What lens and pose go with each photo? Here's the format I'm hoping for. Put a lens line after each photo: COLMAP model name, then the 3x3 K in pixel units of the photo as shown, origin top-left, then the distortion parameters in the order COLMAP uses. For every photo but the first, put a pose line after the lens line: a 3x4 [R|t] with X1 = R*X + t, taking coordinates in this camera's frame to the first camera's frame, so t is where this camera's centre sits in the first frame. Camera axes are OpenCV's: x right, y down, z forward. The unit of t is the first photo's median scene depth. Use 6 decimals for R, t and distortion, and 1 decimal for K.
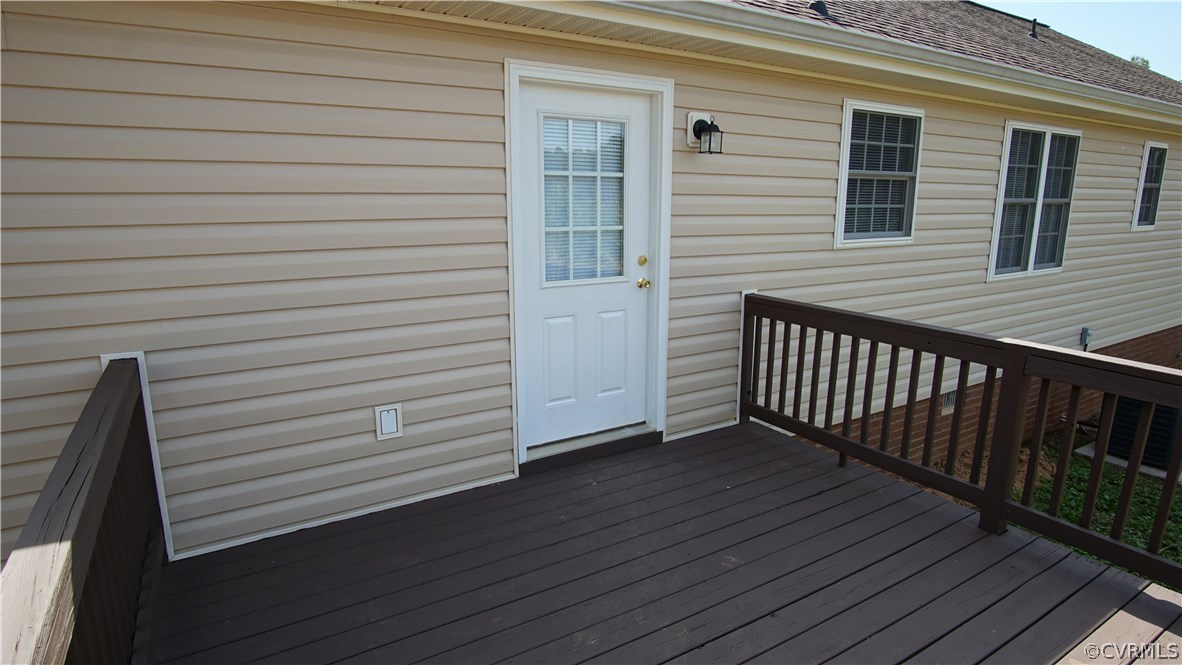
lens RADIAL K [[656.6, 0, 591.0], [0, 656.6, 332.5], [0, 0, 1]] dist [-0.005756, 0.000472]
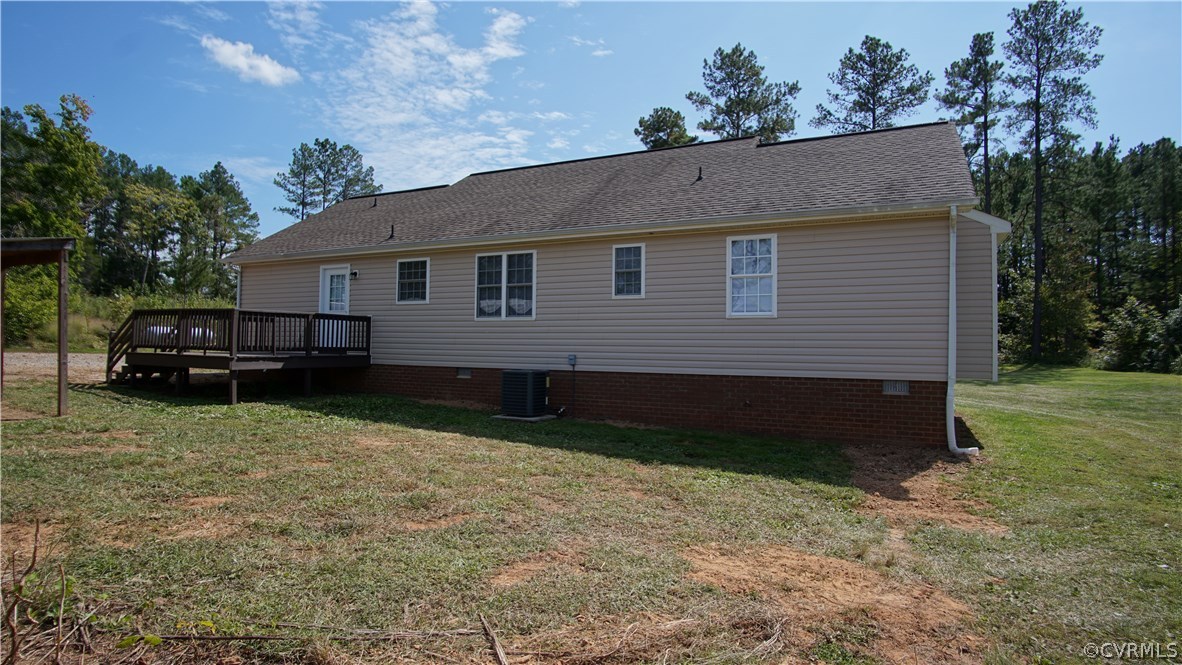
lens RADIAL K [[659.9, 0, 591.0], [0, 659.9, 332.5], [0, 0, 1]] dist [-0.001258, 0.000868]
pose [[0.491426, -0.021500, -0.870654, 3.749733], [-0.191021, 0.972692, -0.131838, 0.255782], [0.849713, 0.231102, 0.473899, 0.330734]]
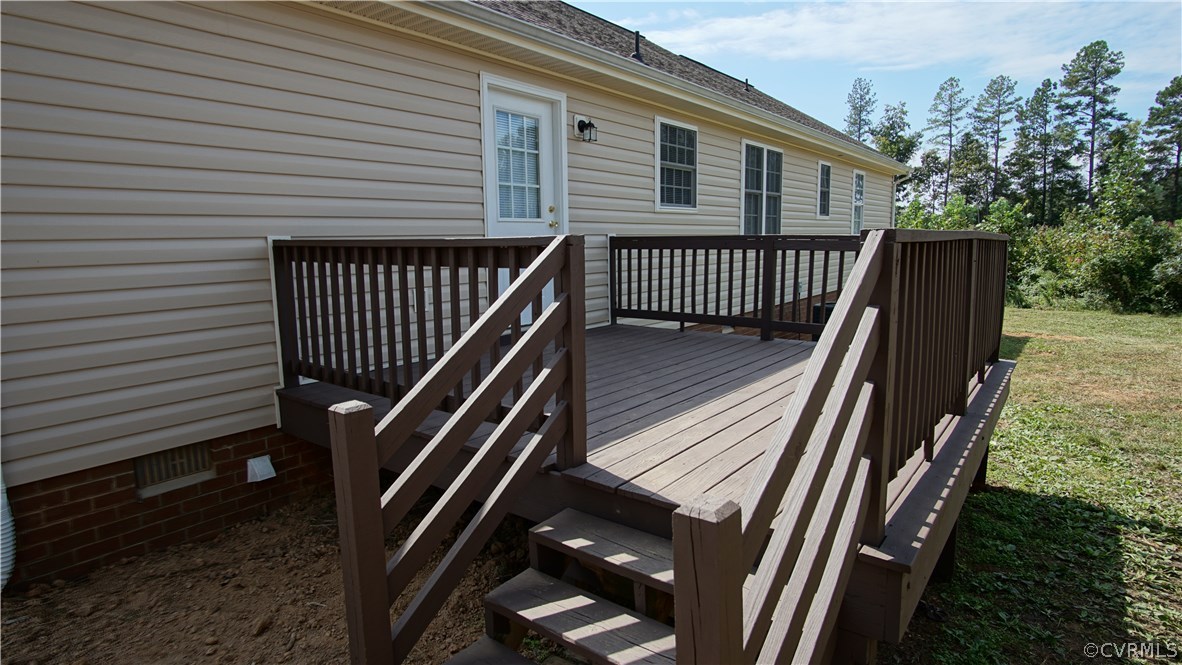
lens RADIAL K [[659.9, 0, 591.0], [0, 659.9, 332.5], [0, 0, 1]] dist [-0.001258, 0.000868]
pose [[0.938440, -0.060409, 0.340119, -0.322755], [0.079937, 0.995842, -0.043686, 0.215658], [-0.336066, 0.068185, 0.939367, -0.391666]]
